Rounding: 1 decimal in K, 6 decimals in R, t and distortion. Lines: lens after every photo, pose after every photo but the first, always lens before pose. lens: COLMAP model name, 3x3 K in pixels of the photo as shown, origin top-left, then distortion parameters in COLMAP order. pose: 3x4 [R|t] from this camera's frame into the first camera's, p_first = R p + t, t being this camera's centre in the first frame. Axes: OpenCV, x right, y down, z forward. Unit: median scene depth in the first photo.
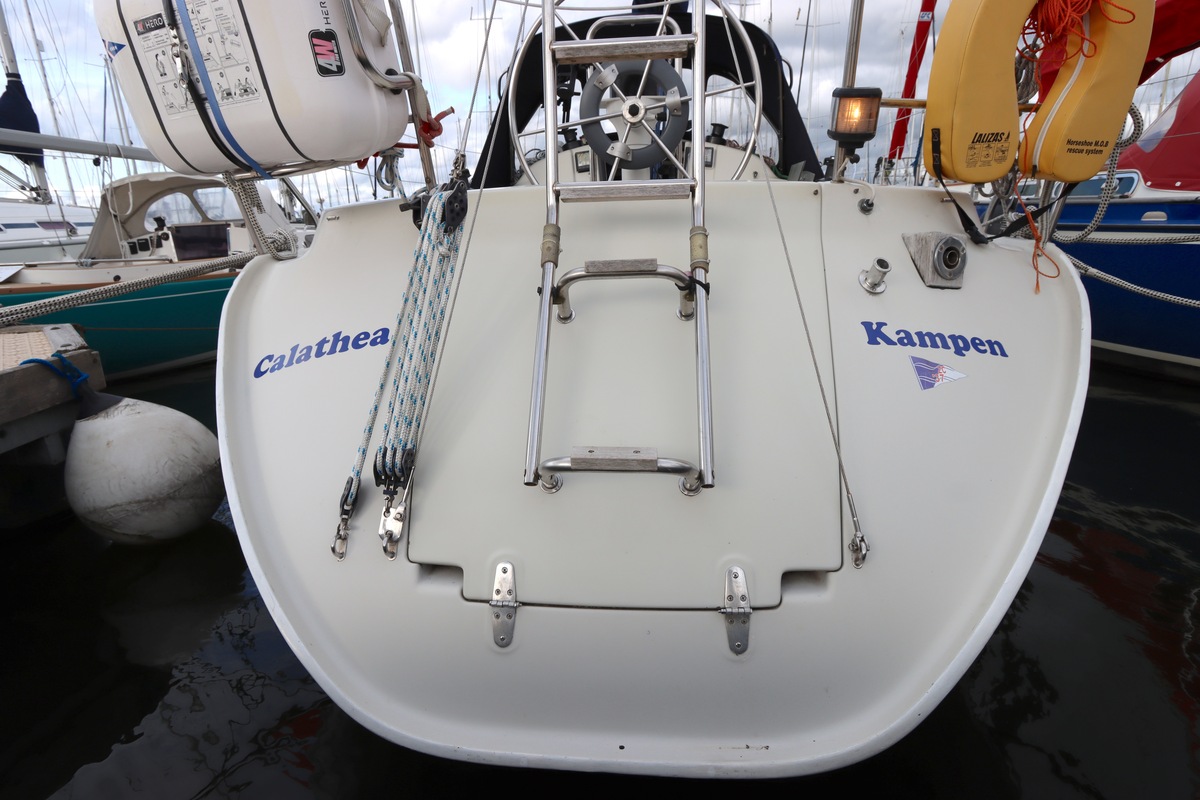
lens RADIAL K [[632.4, 0, 600.6], [0, 632.4, 402.3], [0, 0, 1]] dist [-0.019378, 0.004964]
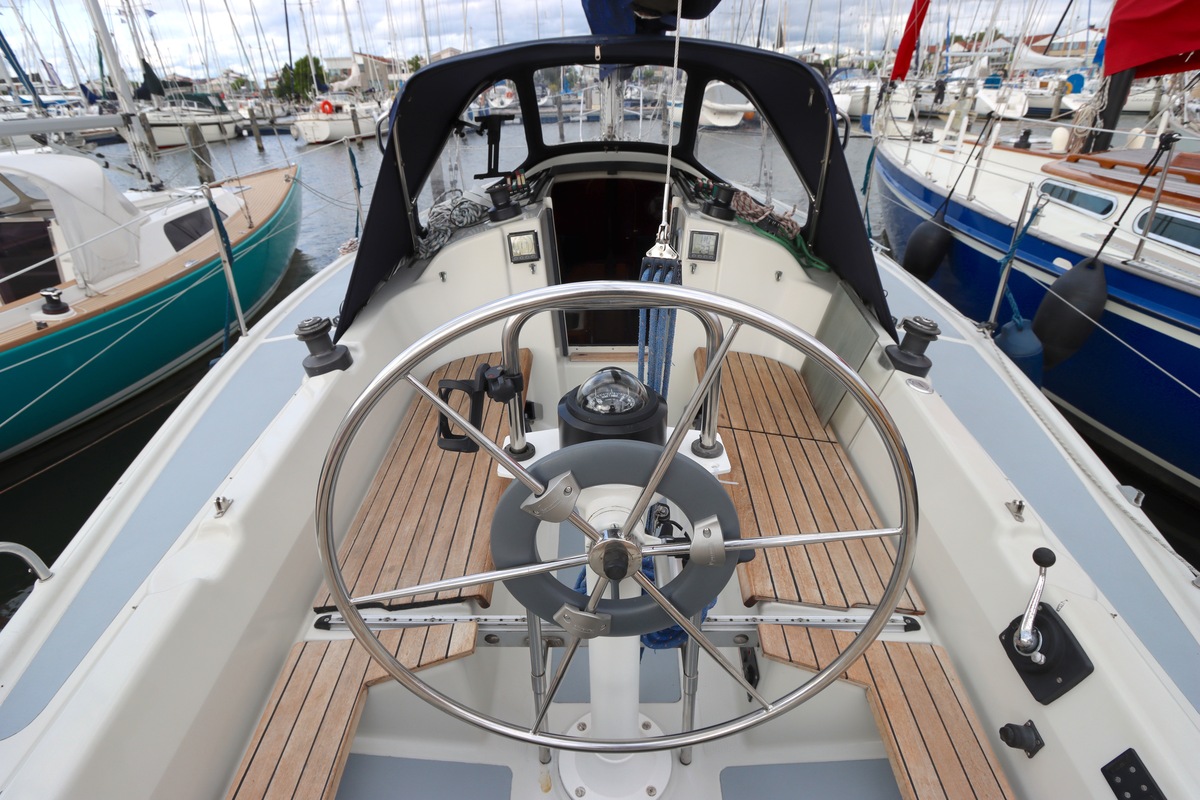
lens RADIAL K [[632.4, 0, 596.2], [0, 632.4, 396.0], [0, 0, 1]] dist [-0.019378, 0.004964]
pose [[0.997755, -0.011071, 0.066050, 0.021413], [-0.000903, 0.983928, 0.178561, -1.036273], [-0.066966, -0.178220, 0.981709, 0.936988]]
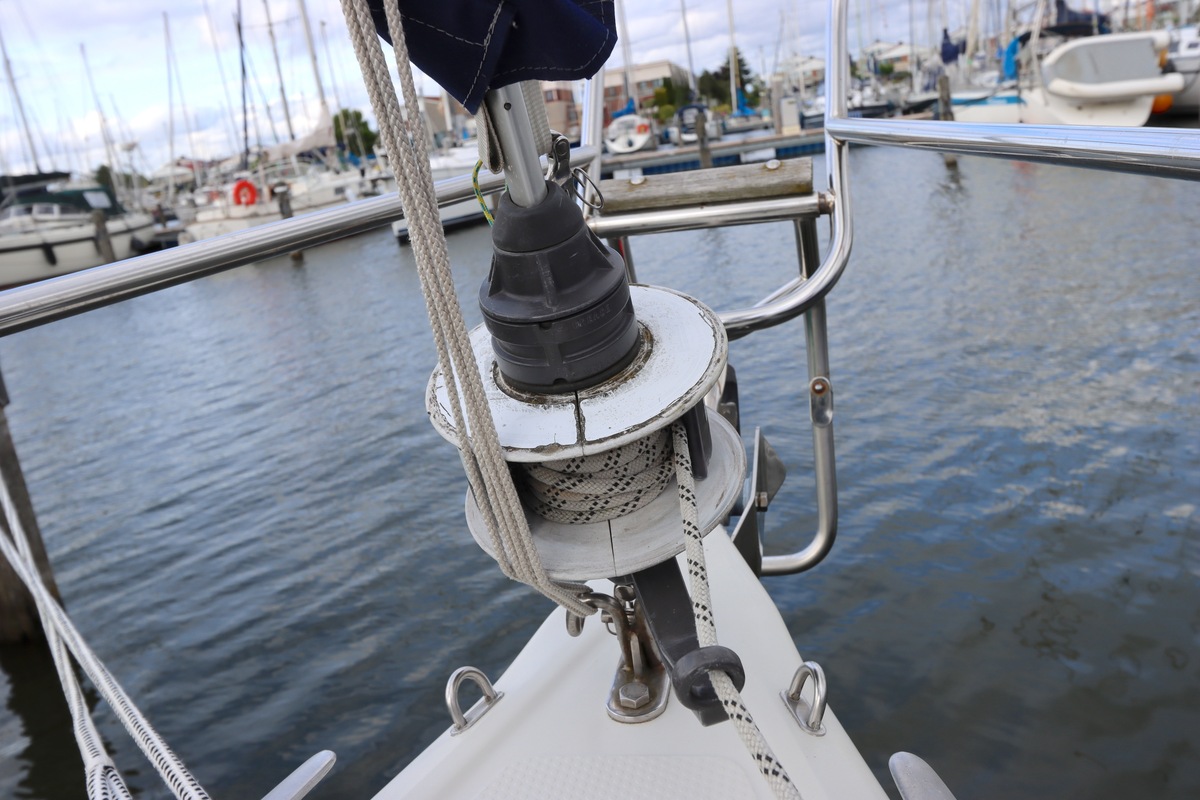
lens RADIAL K [[1042.2, 0, 619.1], [0, 1042.2, 394.8], [0, 0, 1]] dist [-0.022388, 0.062793]
pose [[0.989977, -0.070208, -0.122538, 0.677606], [0.068337, 0.997474, -0.019405, -2.657260], [0.123590, 0.010837, 0.992274, 7.496500]]
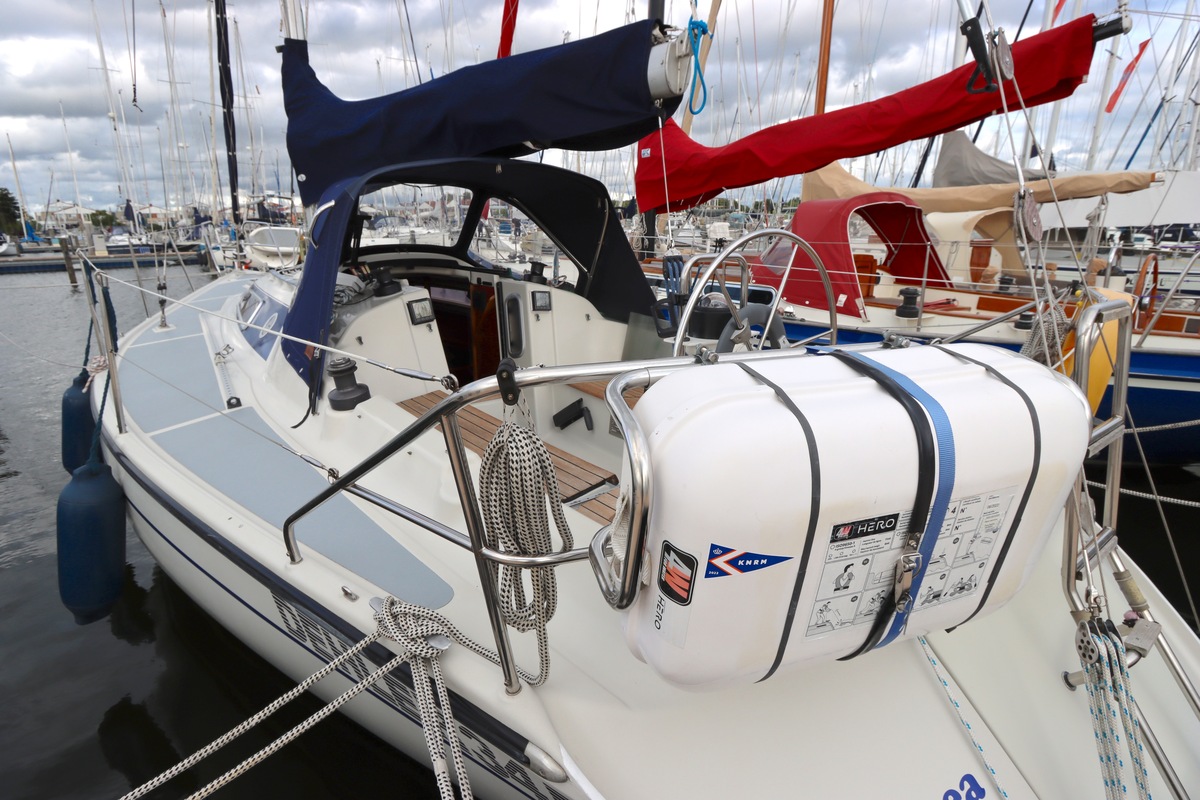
lens RADIAL K [[632.4, 0, 600.3], [0, 632.4, 395.5], [0, 0, 1]] dist [-0.019378, 0.004964]
pose [[0.721579, -0.145129, 0.676950, -1.268932], [0.169396, 0.985072, 0.030623, -0.777030], [-0.671289, 0.092576, 0.735392, 0.706055]]
